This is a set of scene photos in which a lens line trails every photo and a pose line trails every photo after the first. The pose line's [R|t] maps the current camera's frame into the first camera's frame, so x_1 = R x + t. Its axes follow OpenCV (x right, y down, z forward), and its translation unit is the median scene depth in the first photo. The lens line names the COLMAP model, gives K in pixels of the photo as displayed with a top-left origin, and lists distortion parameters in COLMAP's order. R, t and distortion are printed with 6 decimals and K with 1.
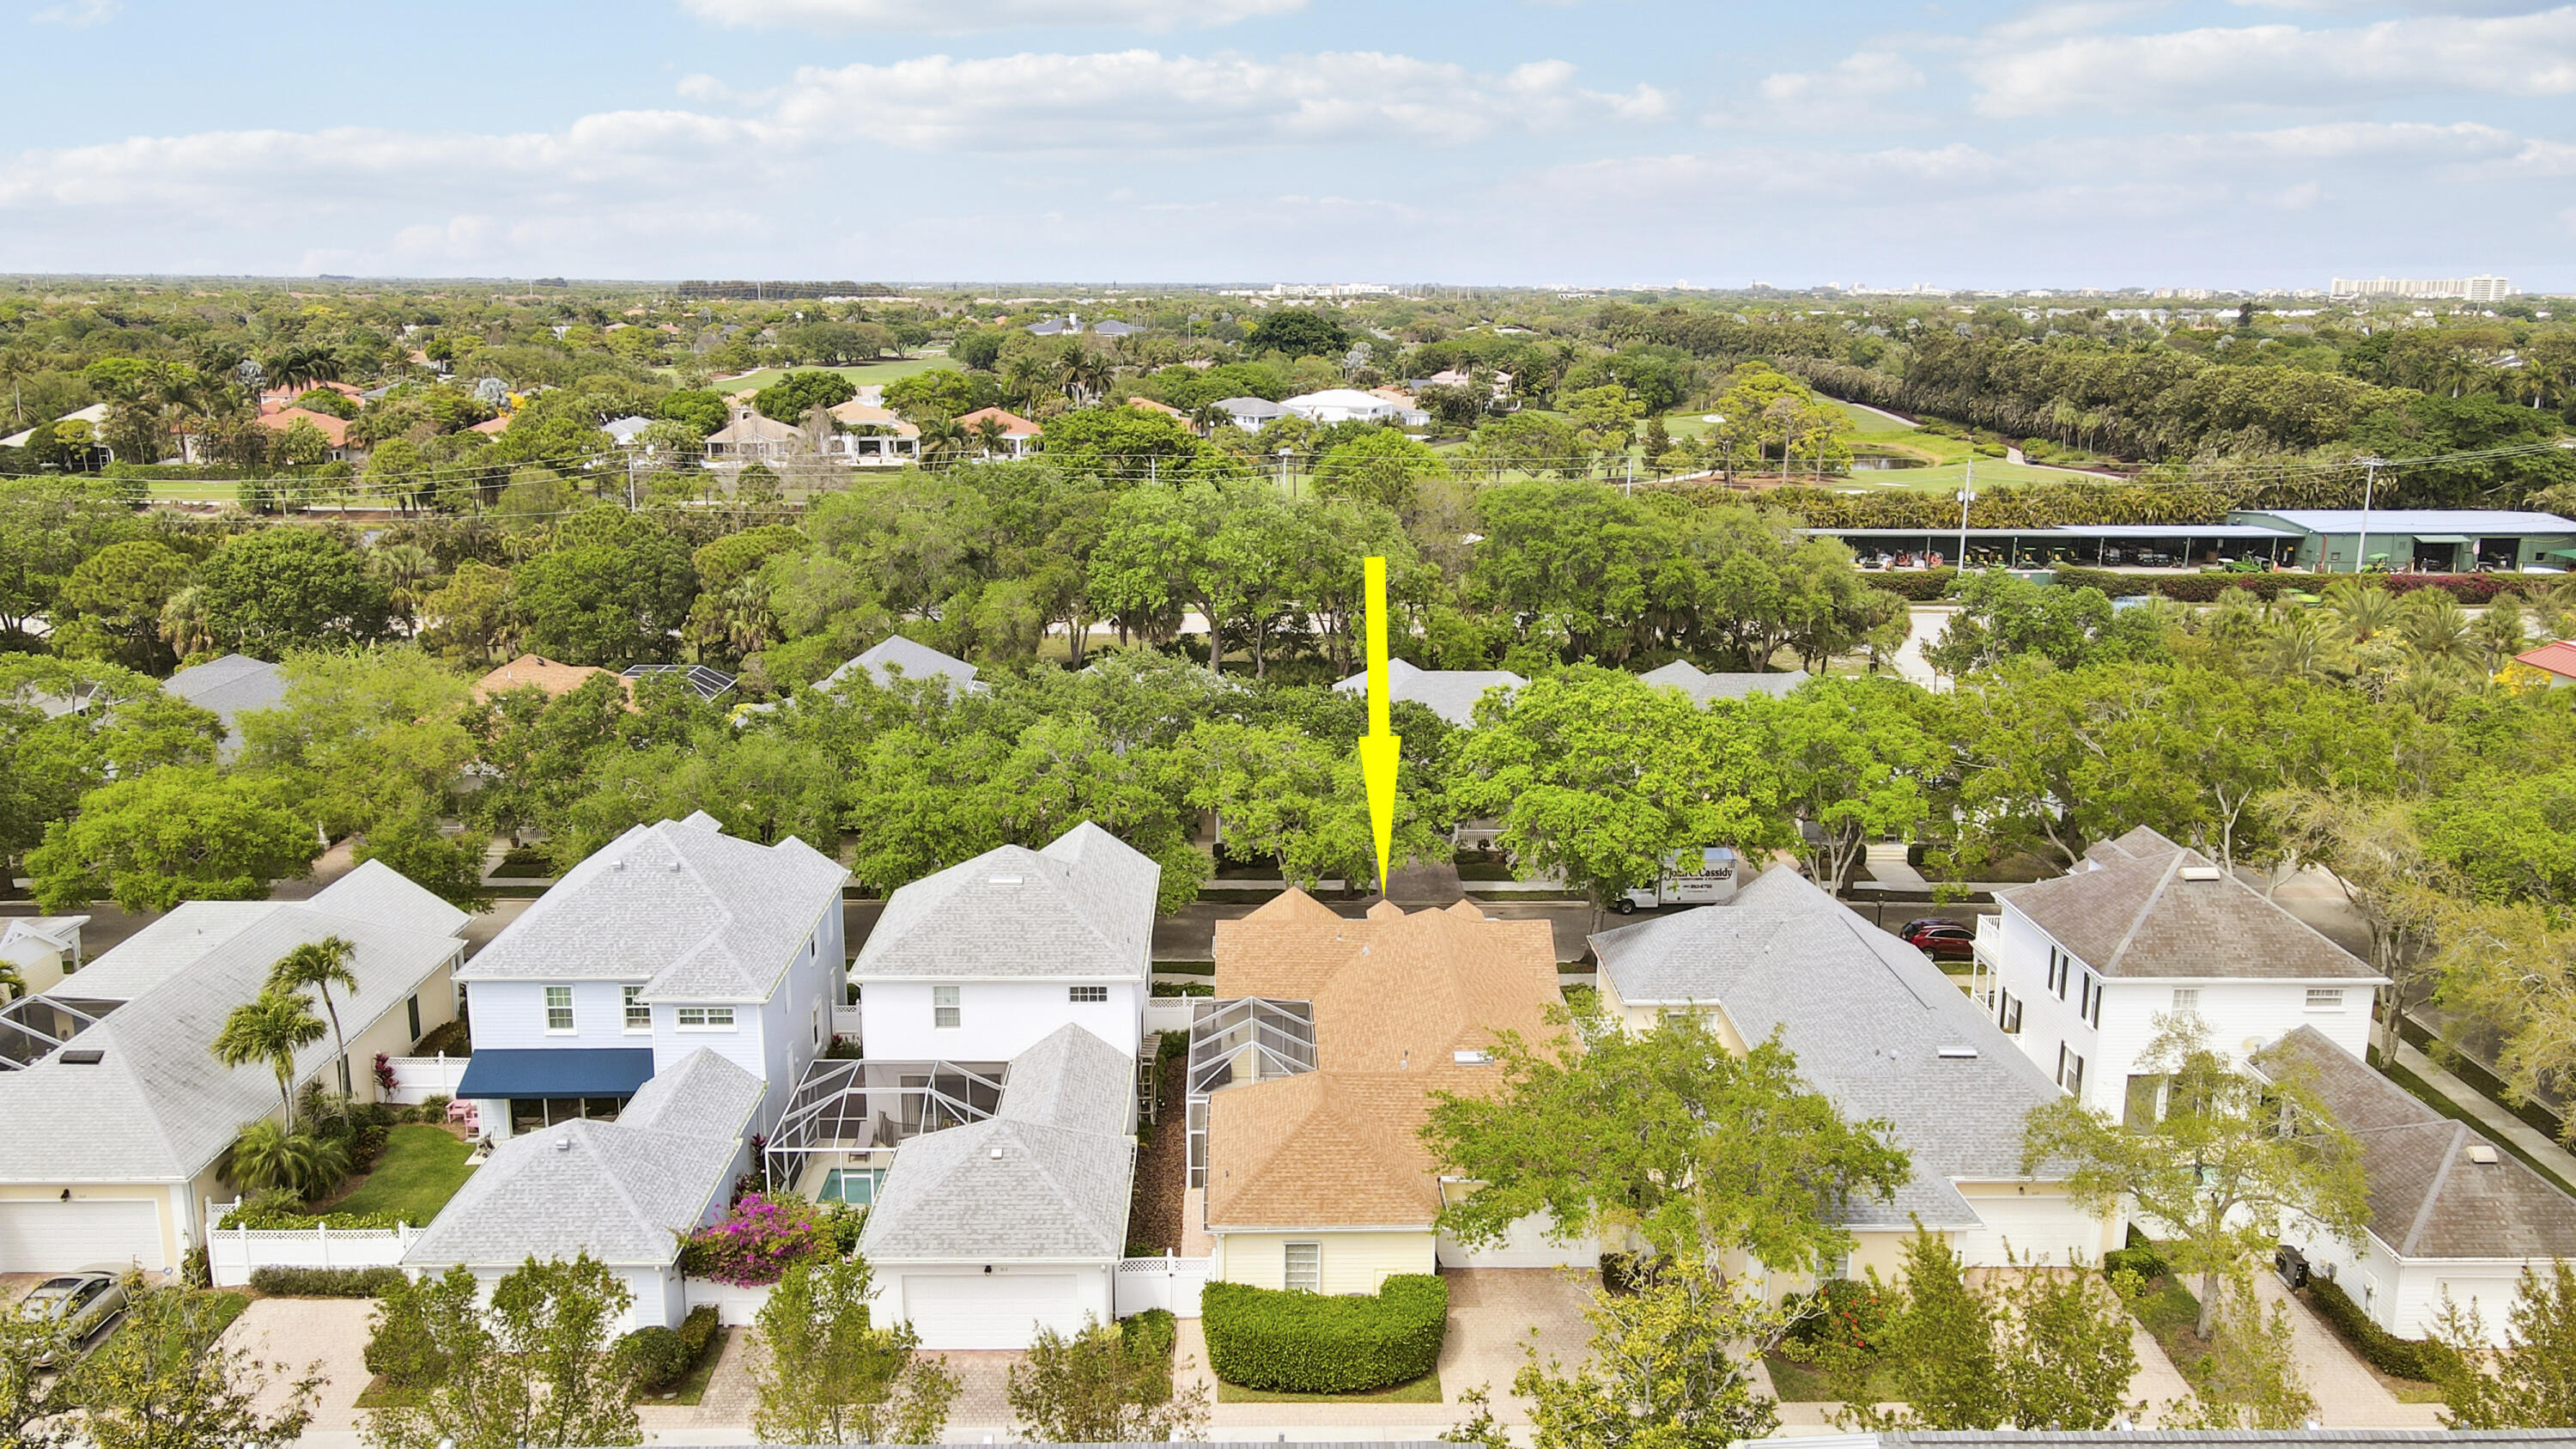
lens RADIAL K [[2004.0, 0, 1288.0], [0, 2004.0, 724.5], [0, 0, 1]] dist [-0.030172, 0.108030]
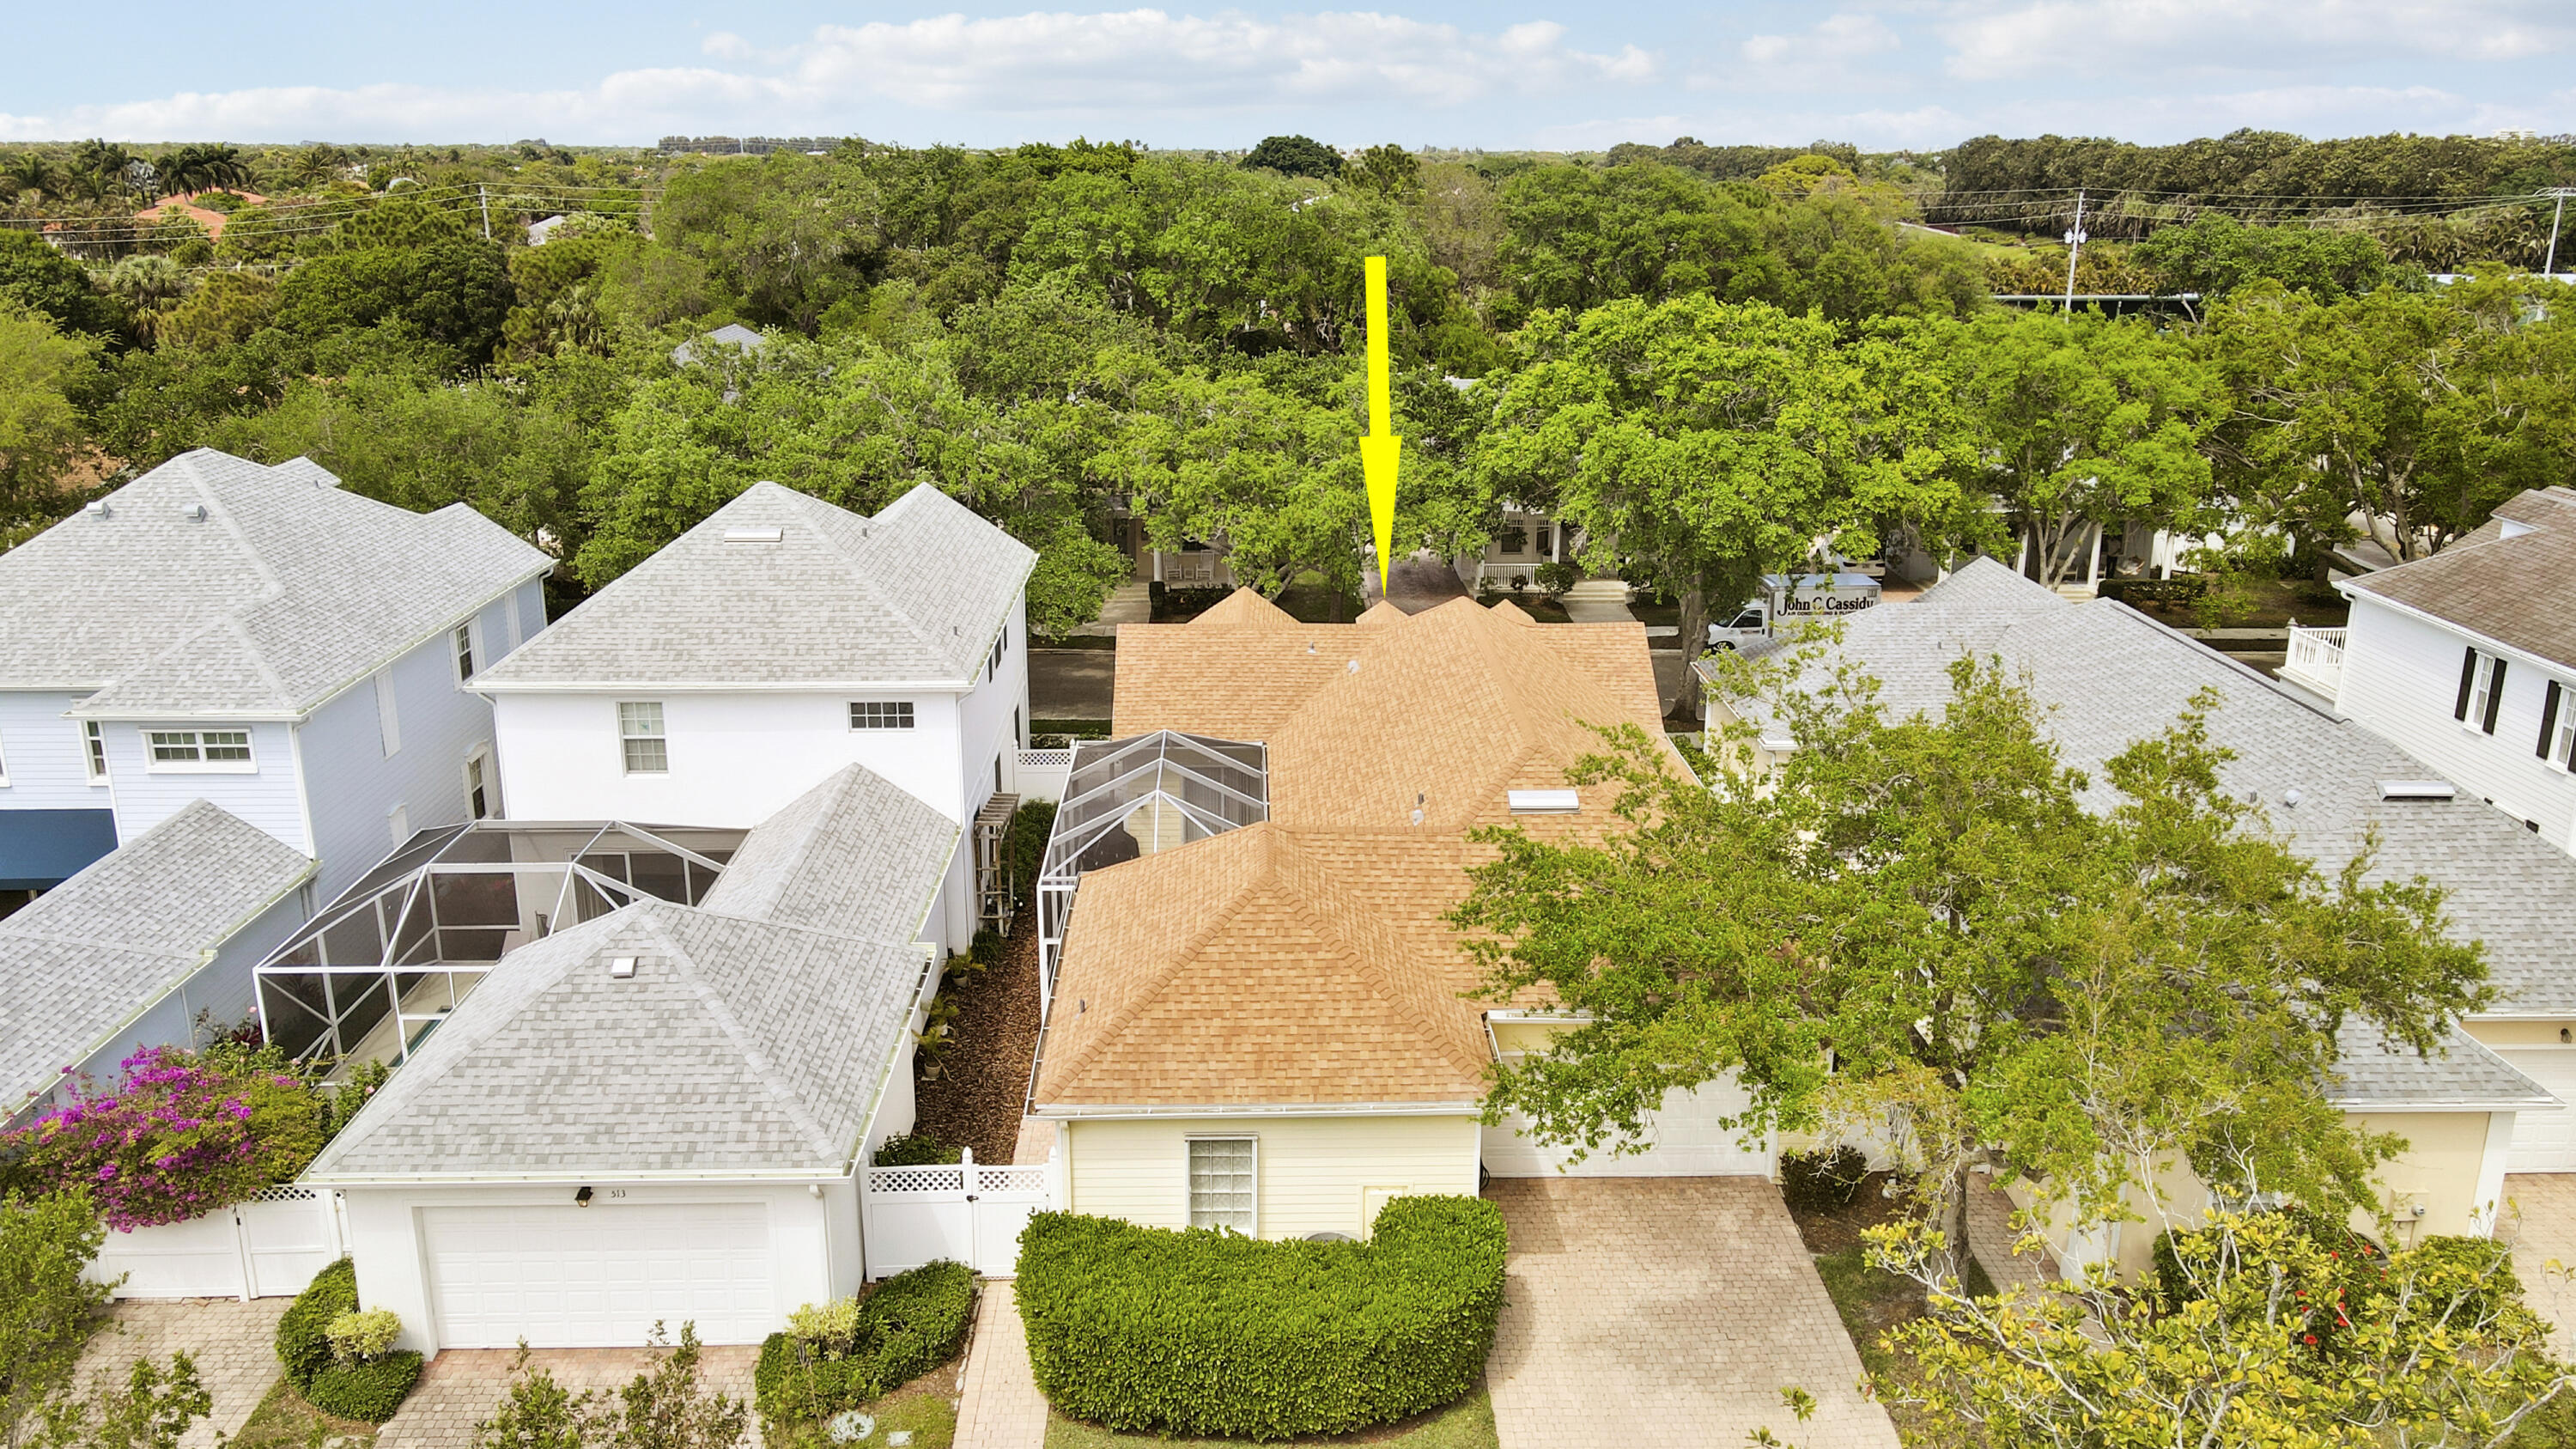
lens RADIAL K [[1955.9, 0, 1288.0], [0, 1955.9, 724.5], [0, 0, 1]] dist [0.008481, 0.005011]
pose [[0.999992, -0.003649, -0.001624, 0.021196], [0.003739, 0.998208, 0.059729, 0.103288], [0.001403, -0.059734, 0.998213, 0.422530]]
